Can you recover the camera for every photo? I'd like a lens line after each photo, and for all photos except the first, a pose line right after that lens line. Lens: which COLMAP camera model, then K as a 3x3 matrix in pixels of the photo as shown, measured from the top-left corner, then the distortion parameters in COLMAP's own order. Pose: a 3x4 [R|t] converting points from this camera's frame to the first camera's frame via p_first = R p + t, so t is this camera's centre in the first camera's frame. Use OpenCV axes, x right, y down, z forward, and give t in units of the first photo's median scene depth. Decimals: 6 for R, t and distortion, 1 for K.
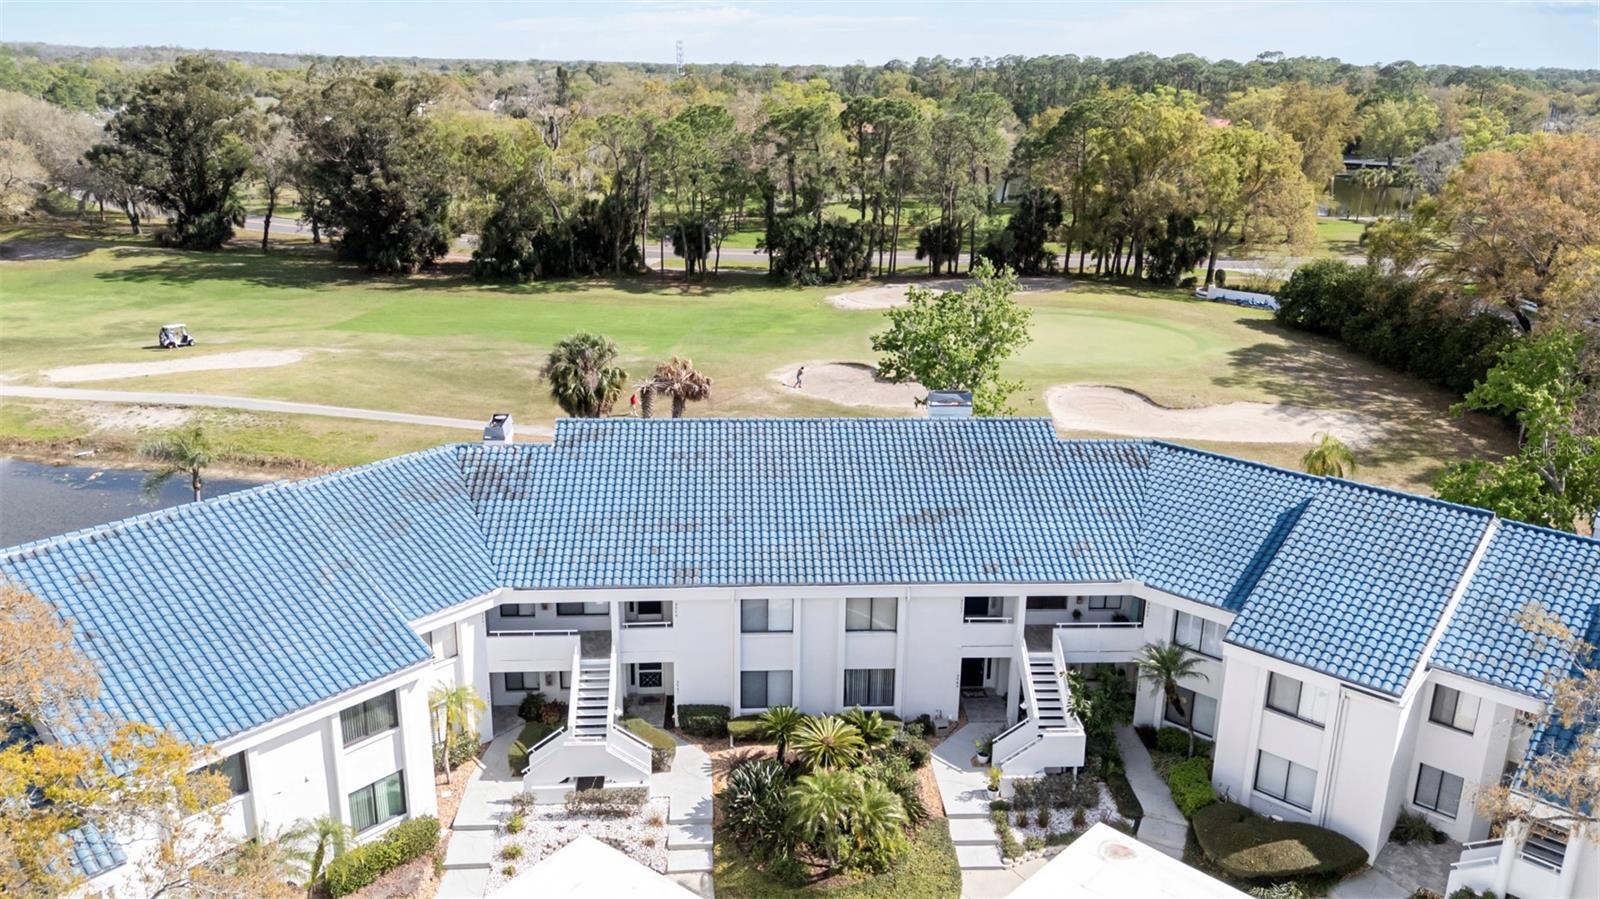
lens RADIAL K [[1160.3, 0, 798.0], [0, 1160.3, 426.3], [0, 0, 1]] dist [0.089405, -0.106896]
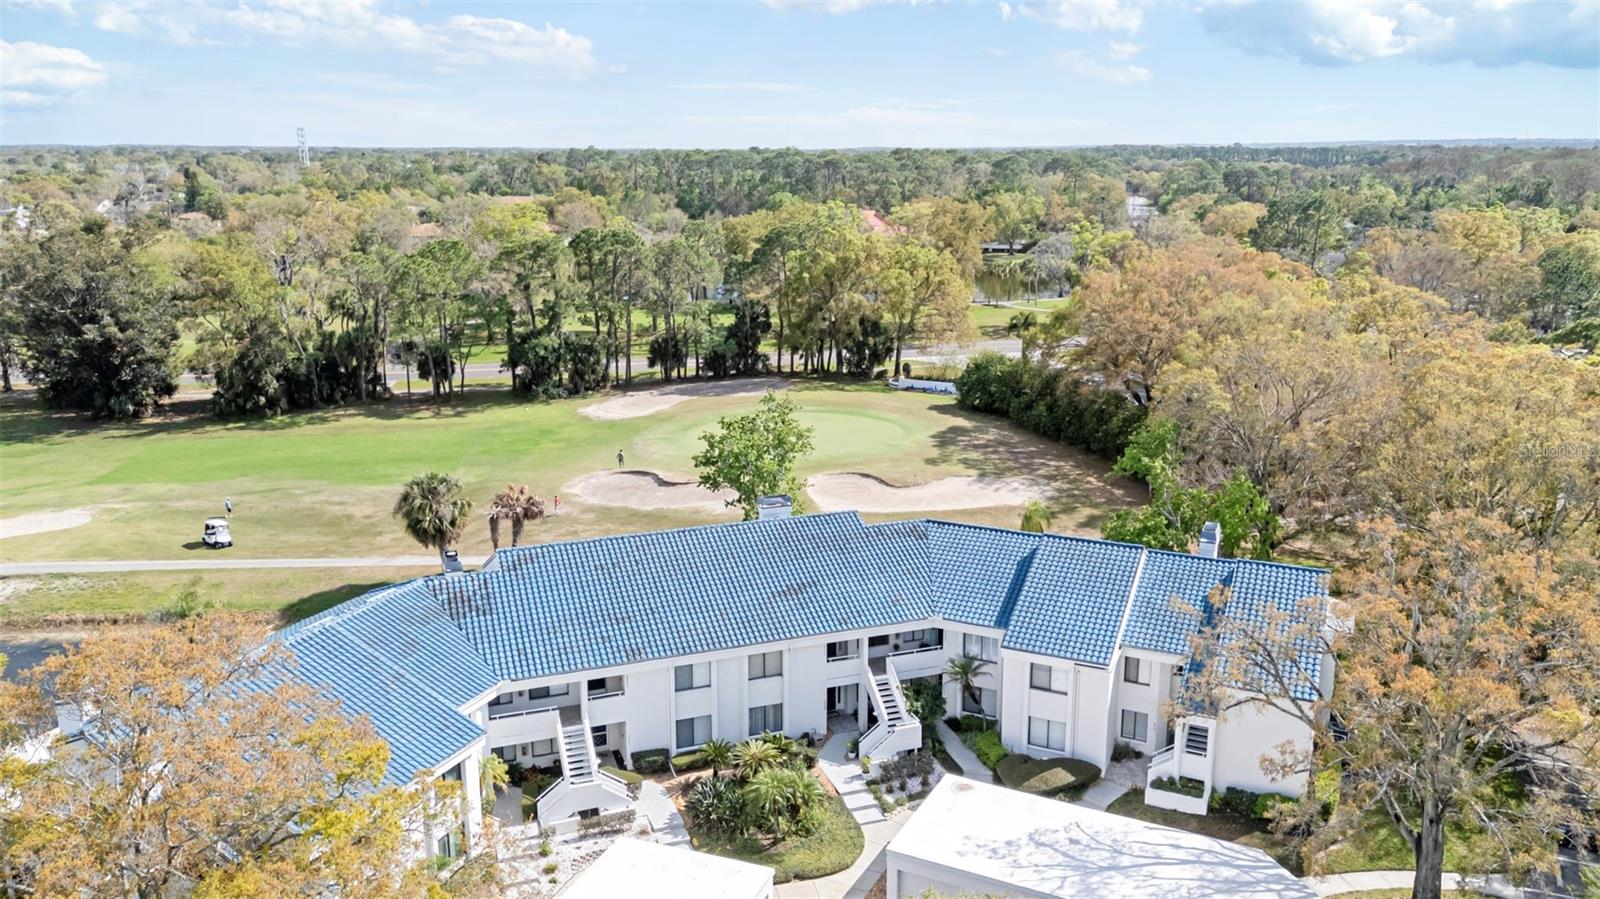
lens RADIAL K [[1160.3, 0, 798.0], [0, 1160.3, 426.3], [0, 0, 1]] dist [0.089405, -0.106896]
pose [[0.960167, -0.078732, 0.268107, -0.240837], [0.097978, 0.993429, -0.059157, -0.035514], [-0.261688, 0.083069, 0.961571, -0.365832]]
